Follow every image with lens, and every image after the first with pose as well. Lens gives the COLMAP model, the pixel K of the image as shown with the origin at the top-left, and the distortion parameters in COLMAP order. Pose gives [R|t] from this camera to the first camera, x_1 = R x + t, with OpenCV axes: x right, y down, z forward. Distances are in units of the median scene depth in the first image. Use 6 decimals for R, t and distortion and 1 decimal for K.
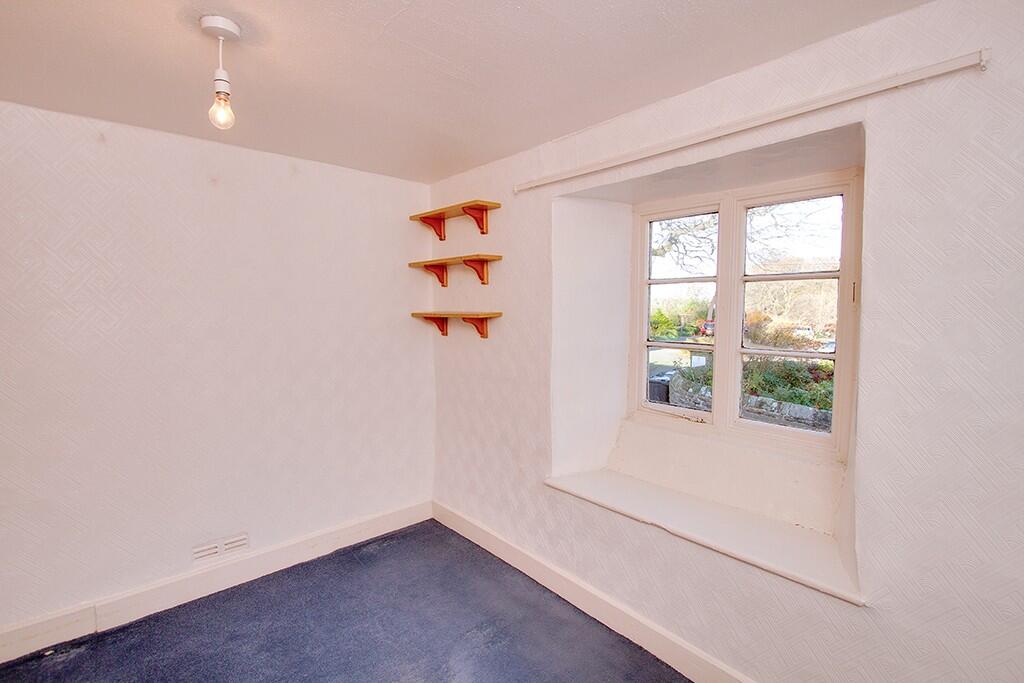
lens RADIAL K [[472.0, 0, 511.9], [0, 472.0, 339.8], [0, 0, 1]] dist [-0.015812, 0.000100]
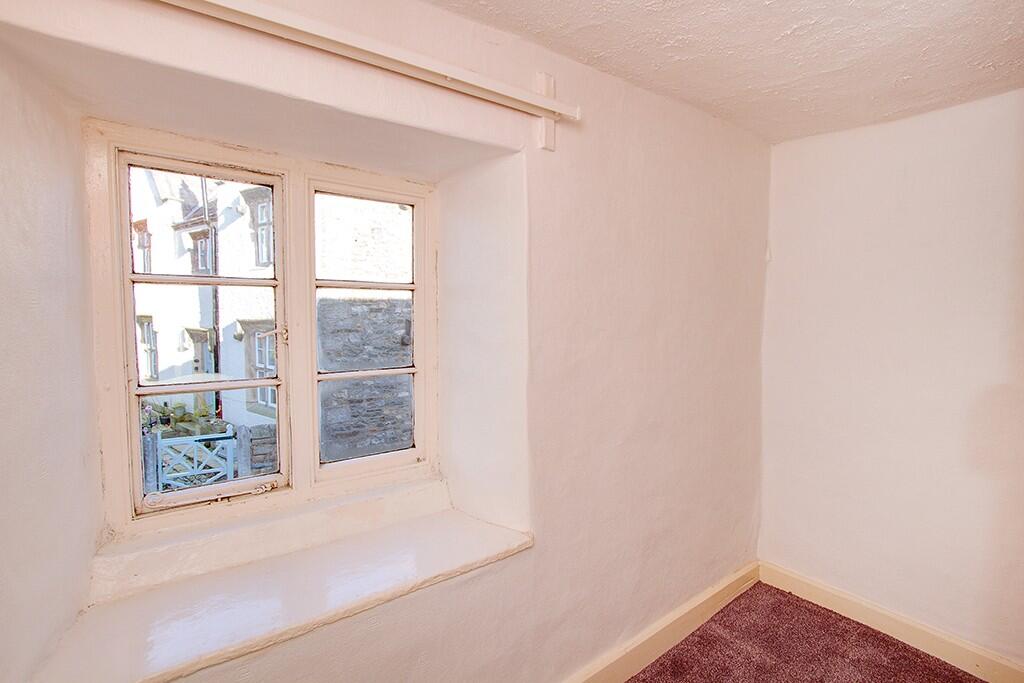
lens RADIAL K [[472.0, 0, 511.9], [0, 472.0, 339.8], [0, 0, 1]] dist [-0.015812, 0.000100]
pose [[0.062333, -0.068416, 0.995708, -0.248218], [0.071643, 0.995381, 0.063908, -0.064240], [-0.995481, 0.067352, 0.066947, 0.620951]]
